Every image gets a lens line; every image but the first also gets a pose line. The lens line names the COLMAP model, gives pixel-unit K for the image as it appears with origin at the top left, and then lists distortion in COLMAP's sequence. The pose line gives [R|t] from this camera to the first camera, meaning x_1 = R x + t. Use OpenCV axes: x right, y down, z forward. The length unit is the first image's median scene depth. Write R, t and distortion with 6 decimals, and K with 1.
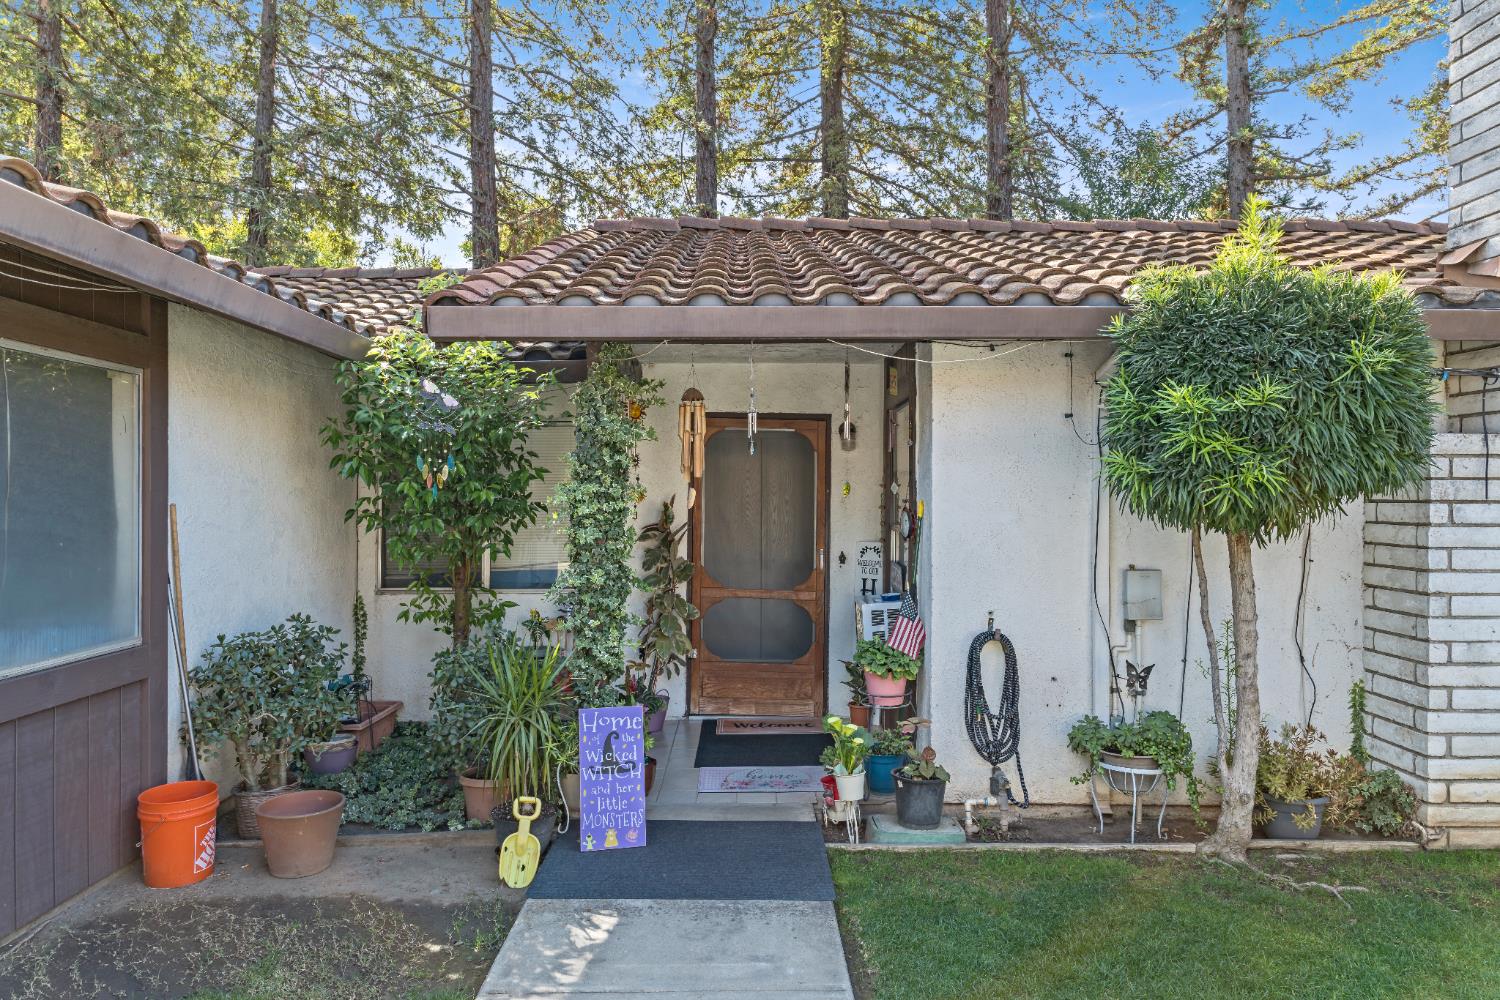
lens RADIAL K [[977.4, 0, 750.0], [0, 977.4, 500.0], [0, 0, 1]] dist [0.003846, 0.001287]
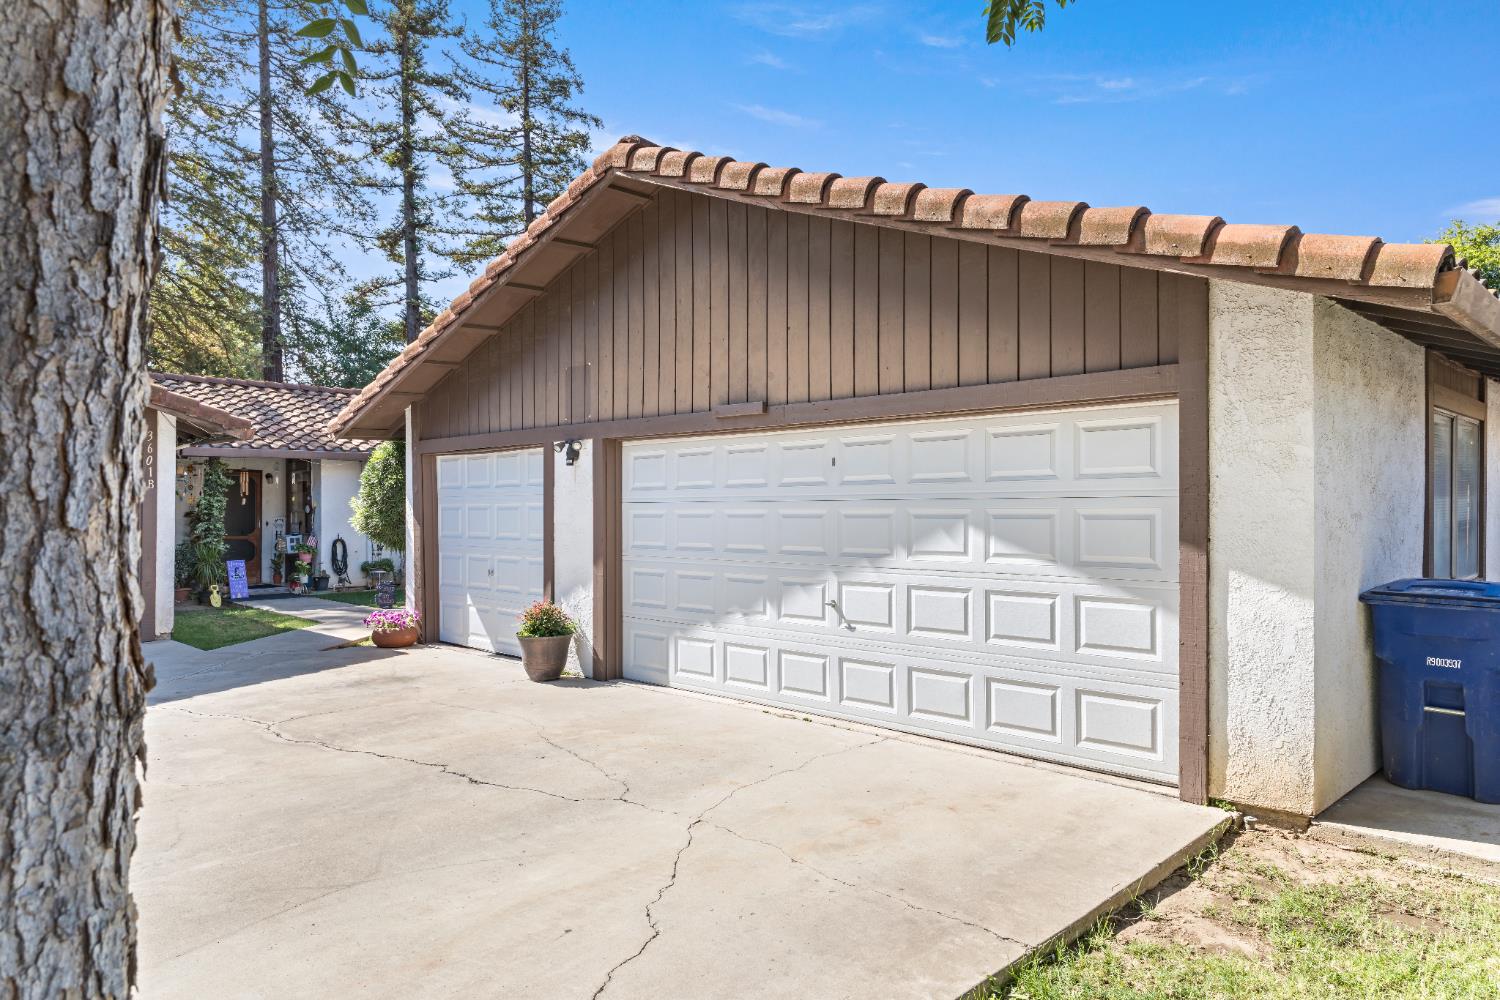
lens RADIAL K [[977.4, 0, 750.0], [0, 977.4, 500.0], [0, 0, 1]] dist [0.003846, 0.001287]
pose [[0.705346, 0.001083, 0.708862, -1.213482], [0.001073, 0.999996, -0.002595, 0.004758], [-0.708862, 0.002591, 0.705342, -2.553790]]
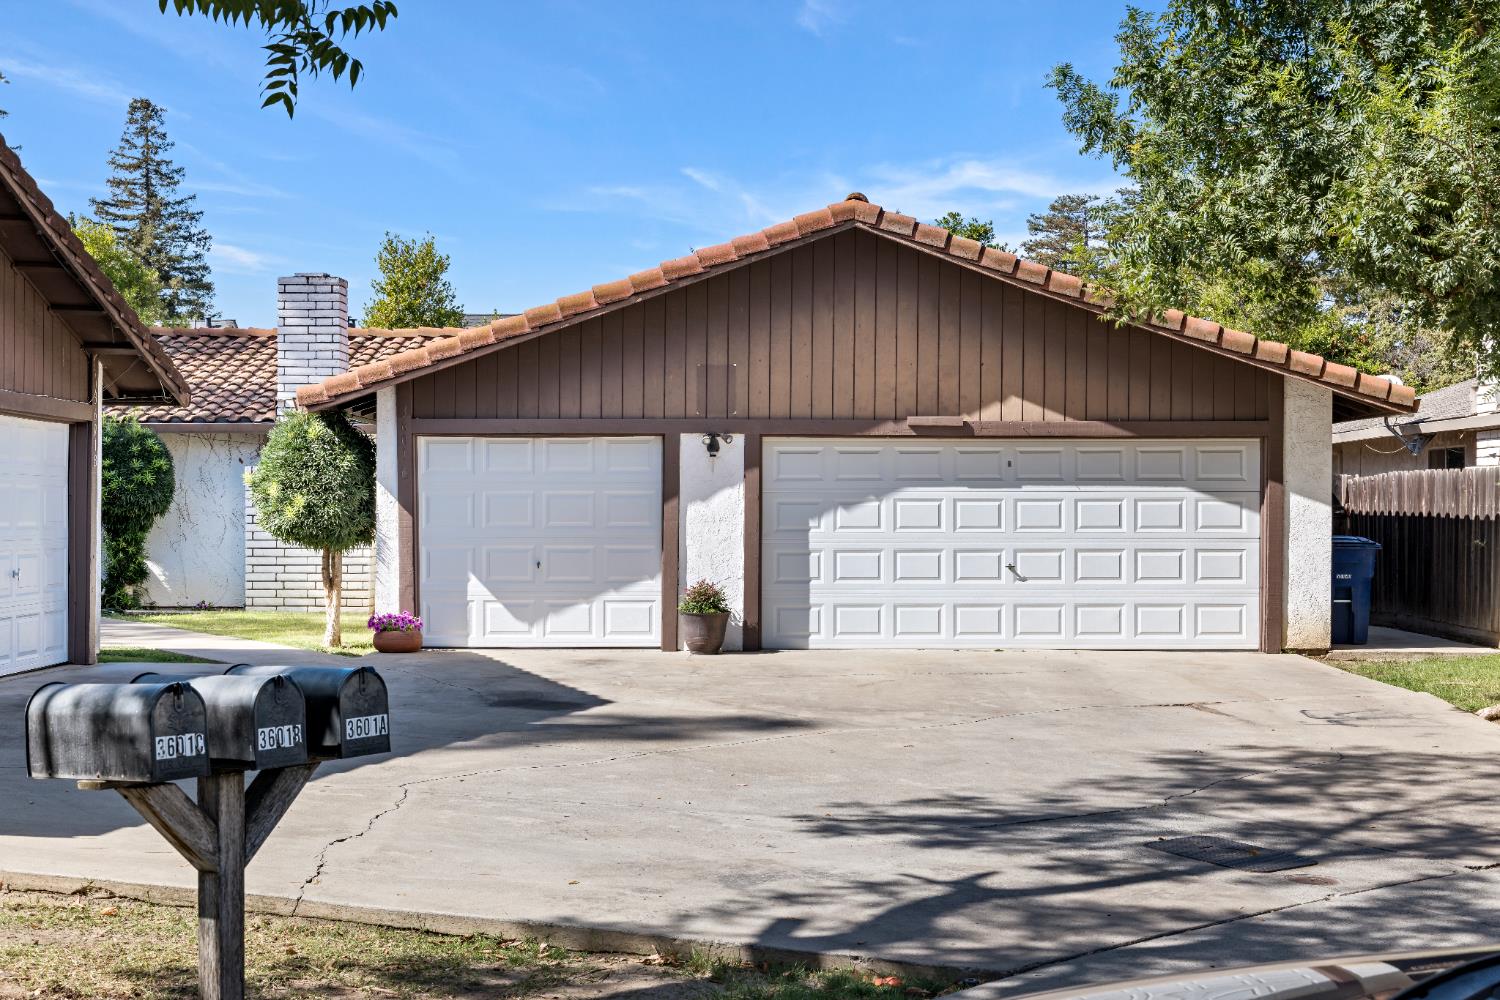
lens RADIAL K [[1921.0, 0, 750.0], [0, 1921.0, 500.0], [0, 0, 1]] dist [-0.022967, 0.002202]
pose [[0.035998, 0.003724, 0.999345, -3.920989], [-0.006396, 0.999973, -0.003495, 0.034673], [-0.999331, -0.006266, 0.036021, -1.290753]]
